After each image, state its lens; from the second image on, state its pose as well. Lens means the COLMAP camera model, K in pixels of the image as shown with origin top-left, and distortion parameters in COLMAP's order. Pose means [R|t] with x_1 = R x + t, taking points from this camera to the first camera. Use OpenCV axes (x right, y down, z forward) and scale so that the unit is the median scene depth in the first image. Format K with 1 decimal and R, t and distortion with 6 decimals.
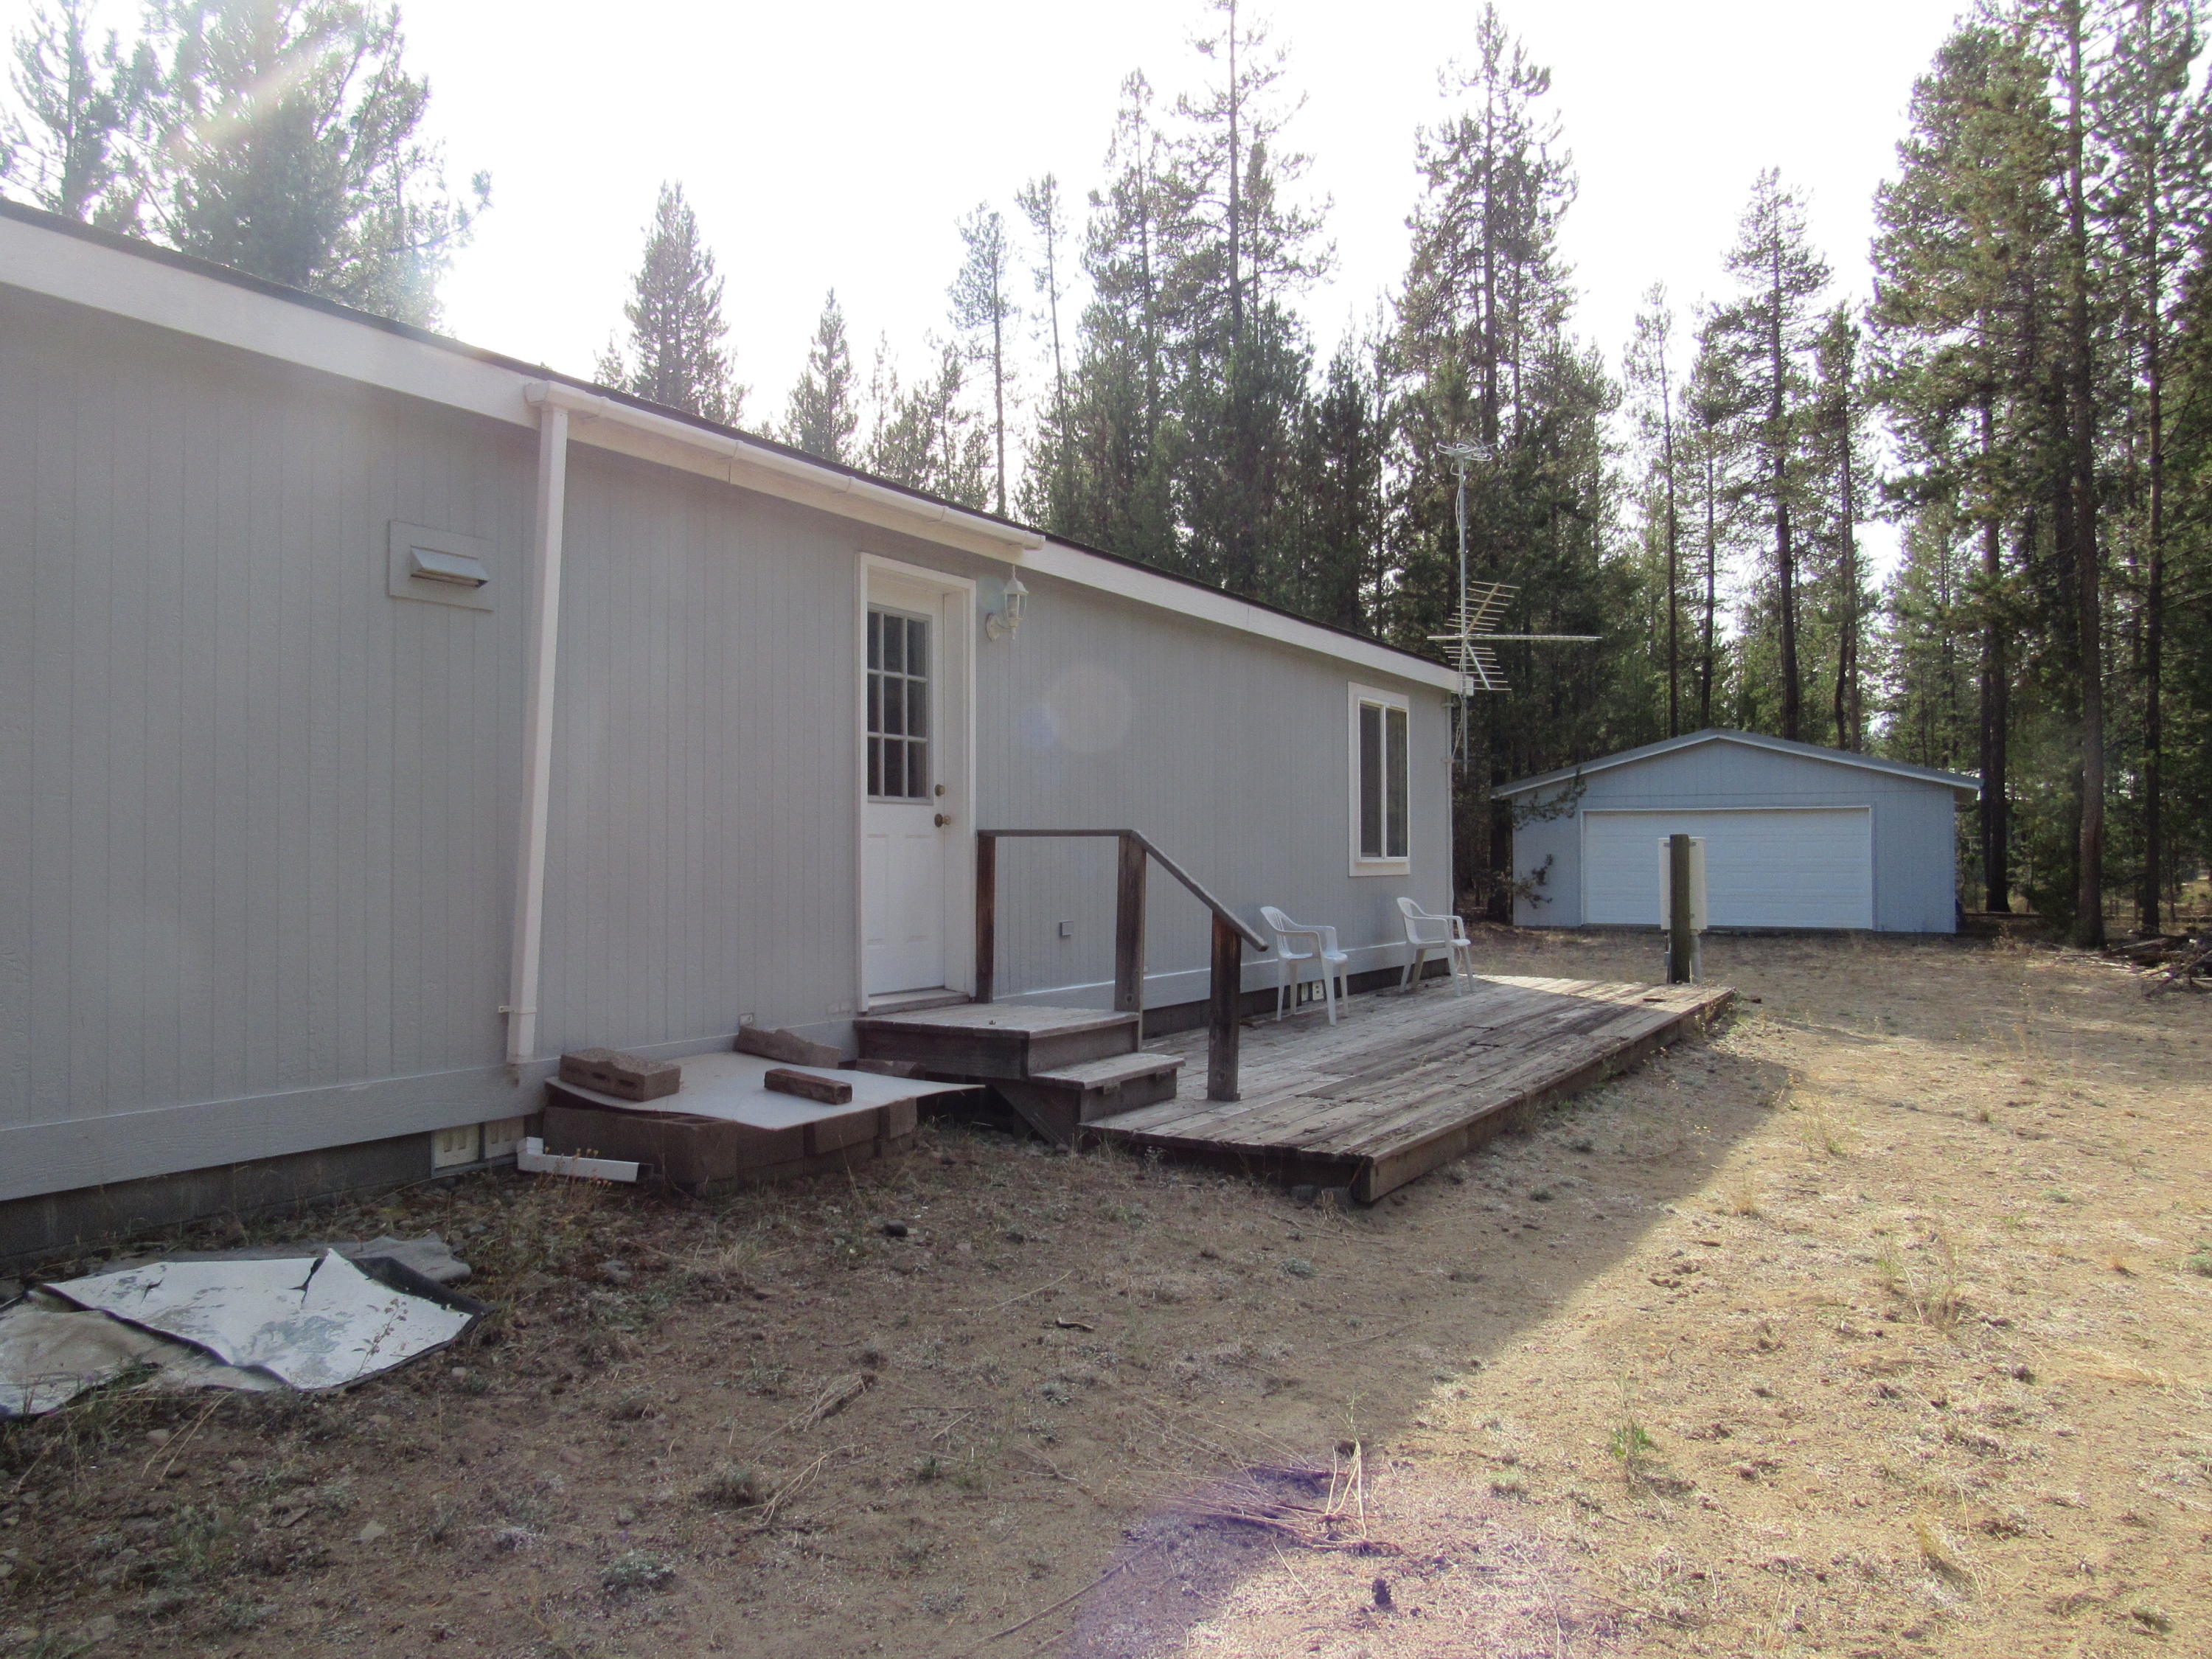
lens RADIAL K [[1594.9, 0, 1084.7], [0, 1594.9, 829.6], [0, 0, 1]] dist [-0.030183, 0.015862]
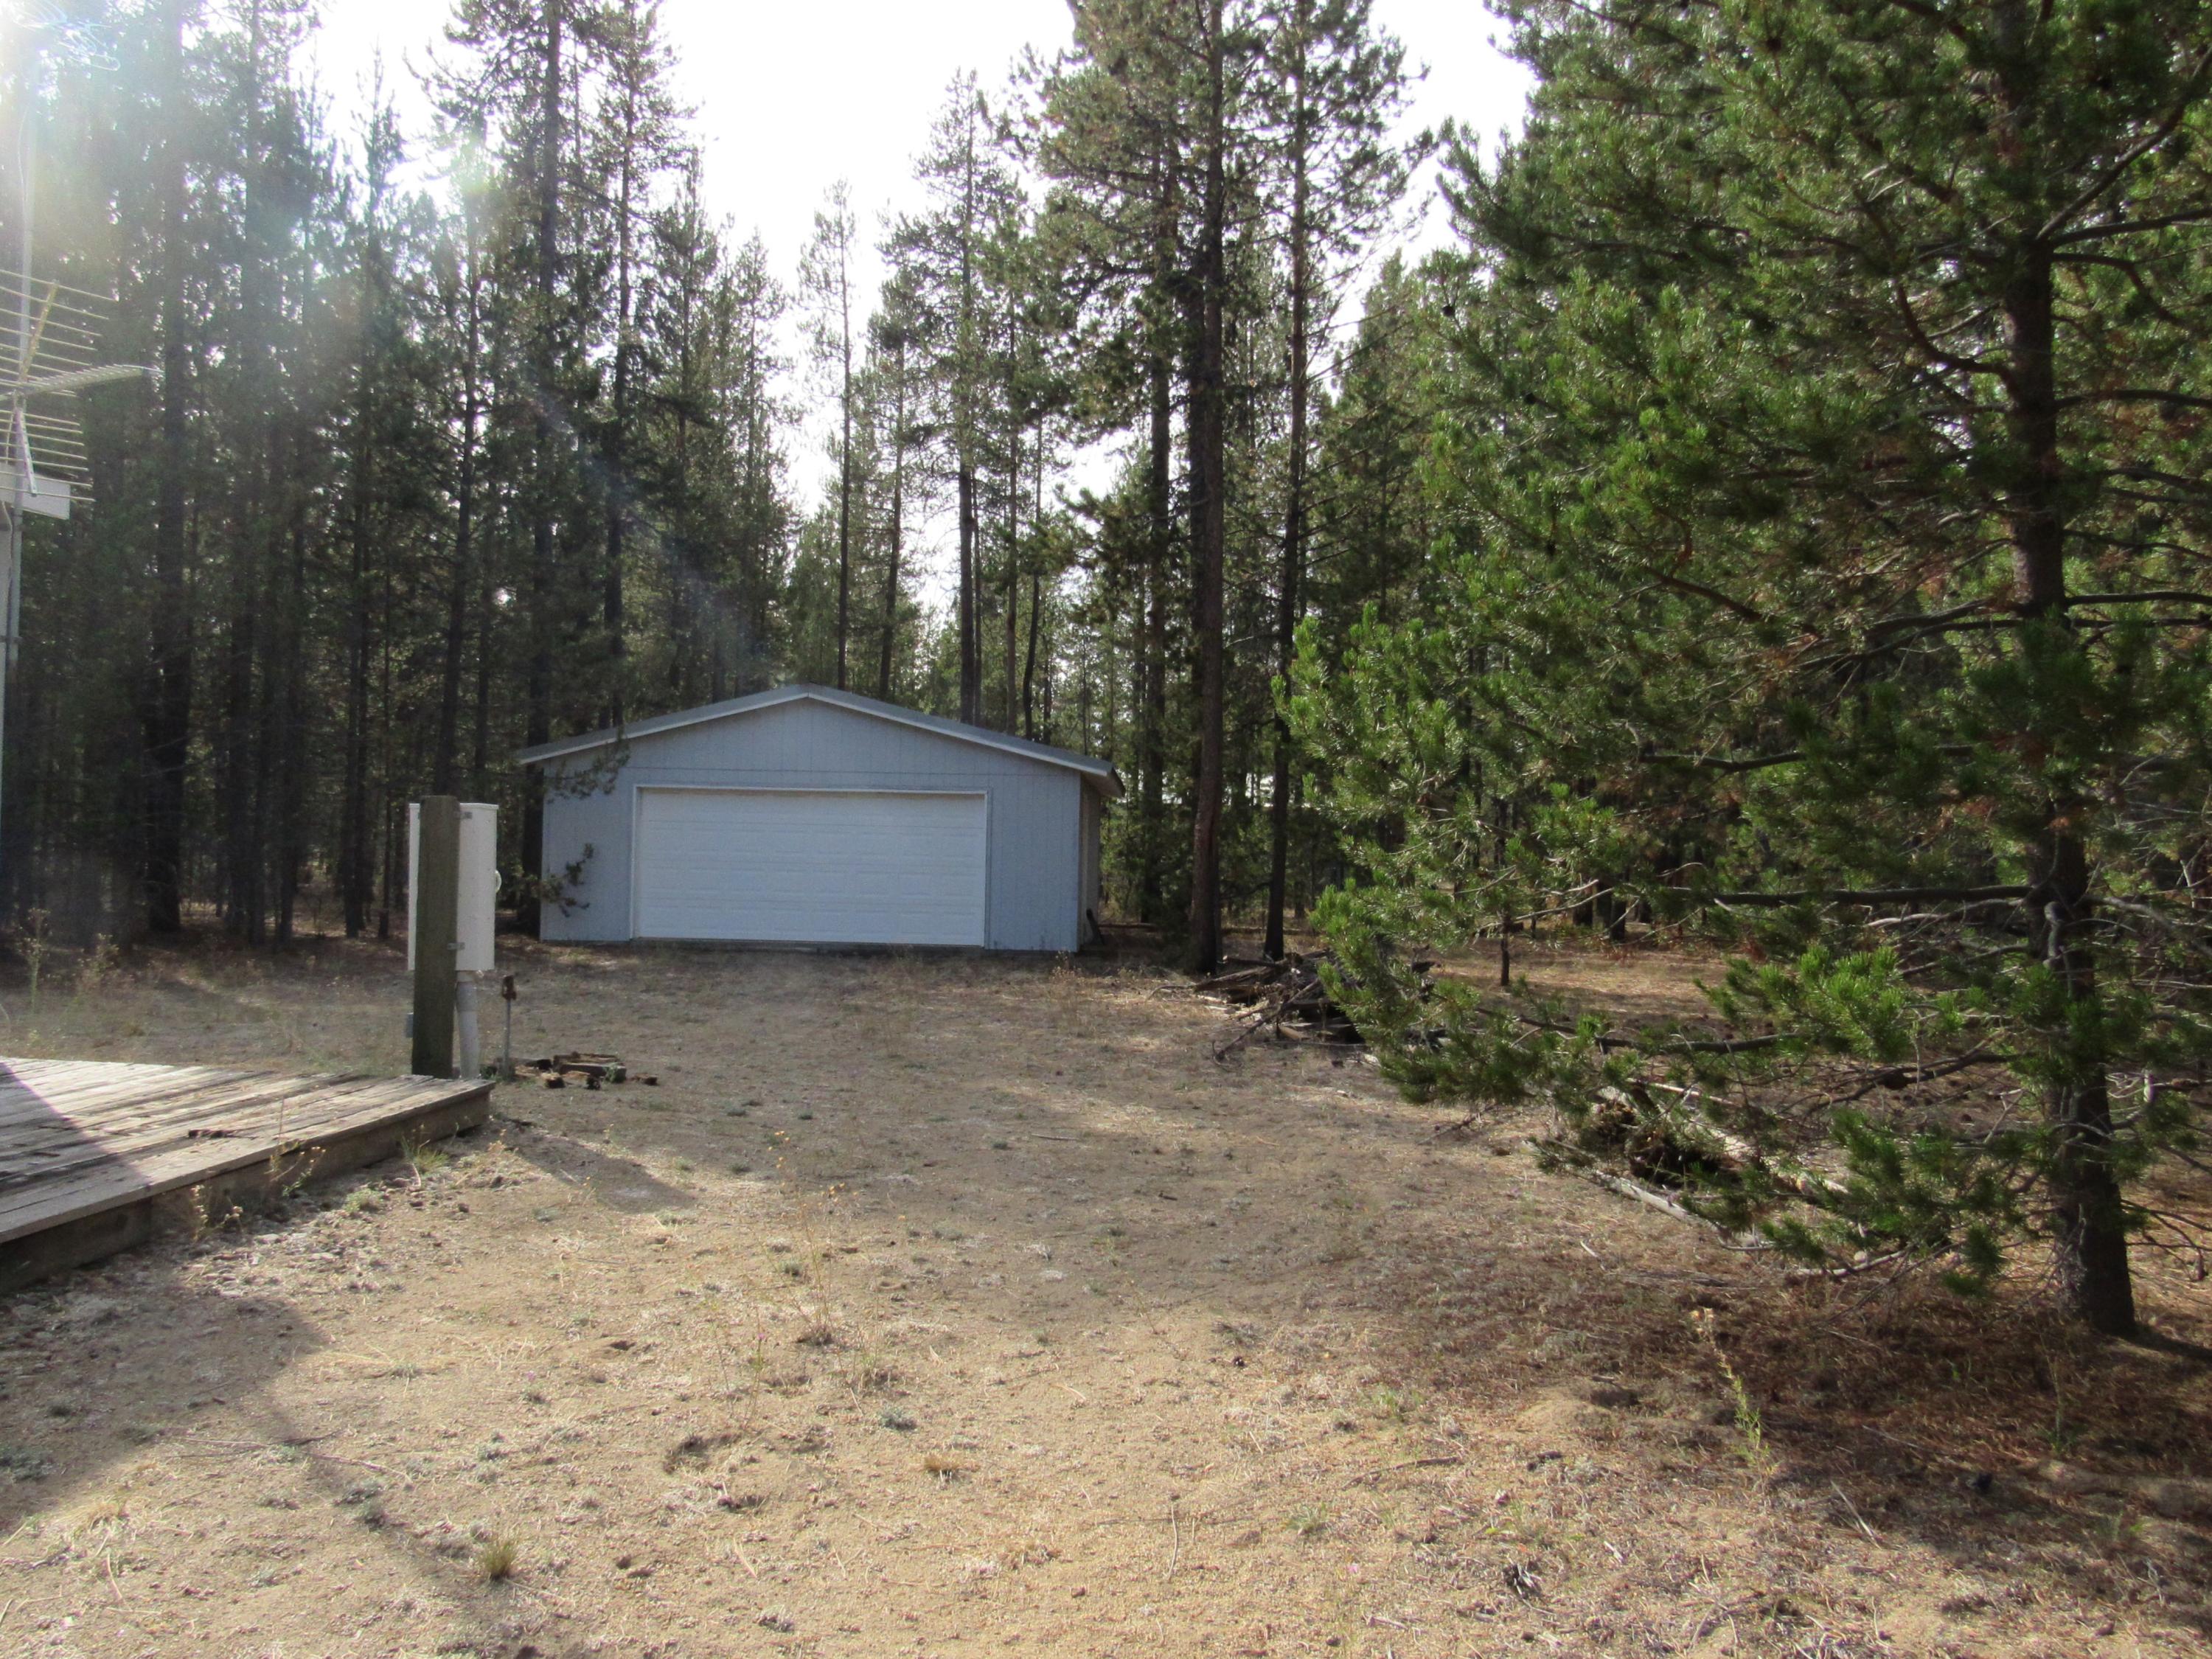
lens RADIAL K [[1594.9, 0, 1116.7], [0, 1594.9, 829.7], [0, 0, 1]] dist [-0.030183, 0.015862]
pose [[0.903764, 0.027741, 0.427132, 0.146215], [-0.028387, 0.999585, -0.004856, 0.004151], [-0.427090, -0.007736, 0.904176, 0.168857]]
